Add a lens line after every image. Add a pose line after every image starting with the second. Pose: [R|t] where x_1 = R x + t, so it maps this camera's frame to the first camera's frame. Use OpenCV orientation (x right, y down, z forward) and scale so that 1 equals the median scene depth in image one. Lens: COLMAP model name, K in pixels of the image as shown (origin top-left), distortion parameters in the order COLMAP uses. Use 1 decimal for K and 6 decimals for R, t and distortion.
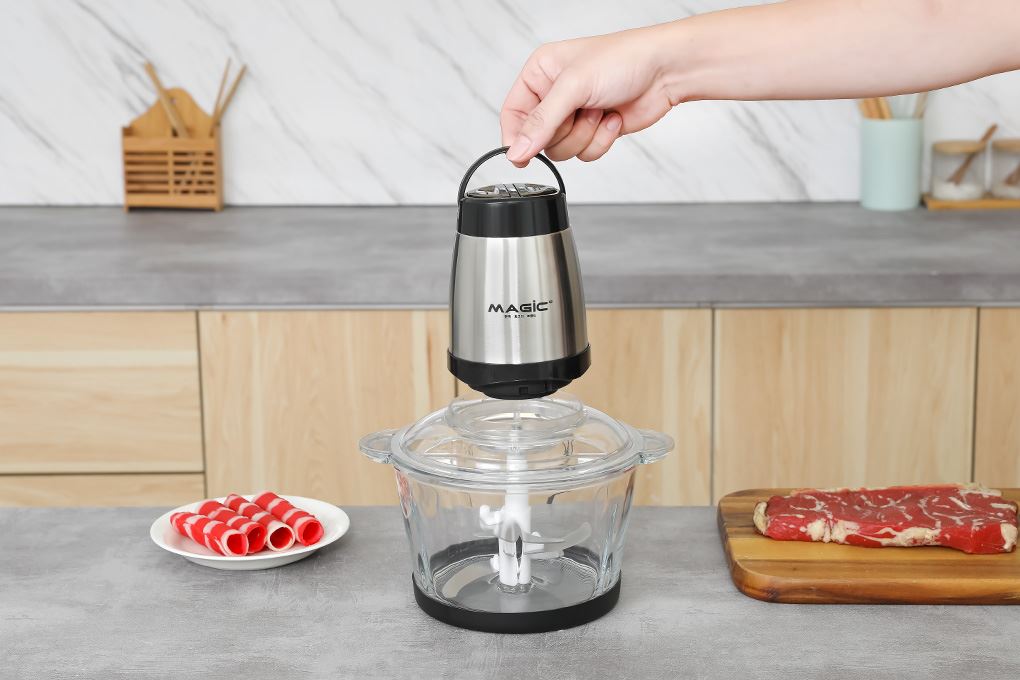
lens RADIAL K [[2244.0, 0, 510.0], [0, 2244.0, 340.0], [0, 0, 1]] dist [-0.007221, 0.259365]
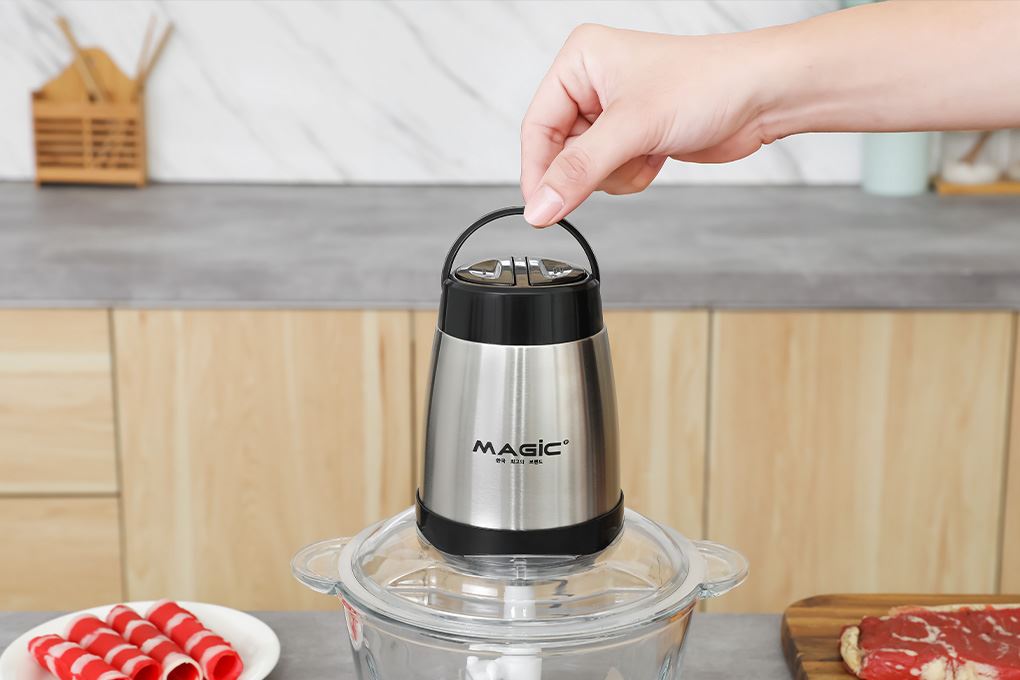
lens RADIAL K [[2002.1, 0, 510.0], [0, 2002.1, 340.0], [0, 0, 1]] dist [0.074913, 0.076461]
pose [[0.999378, 0.007802, 0.034390, -0.013613], [-0.008780, 0.999559, 0.028374, -0.024549], [-0.034153, -0.028658, 0.999006, 0.234783]]
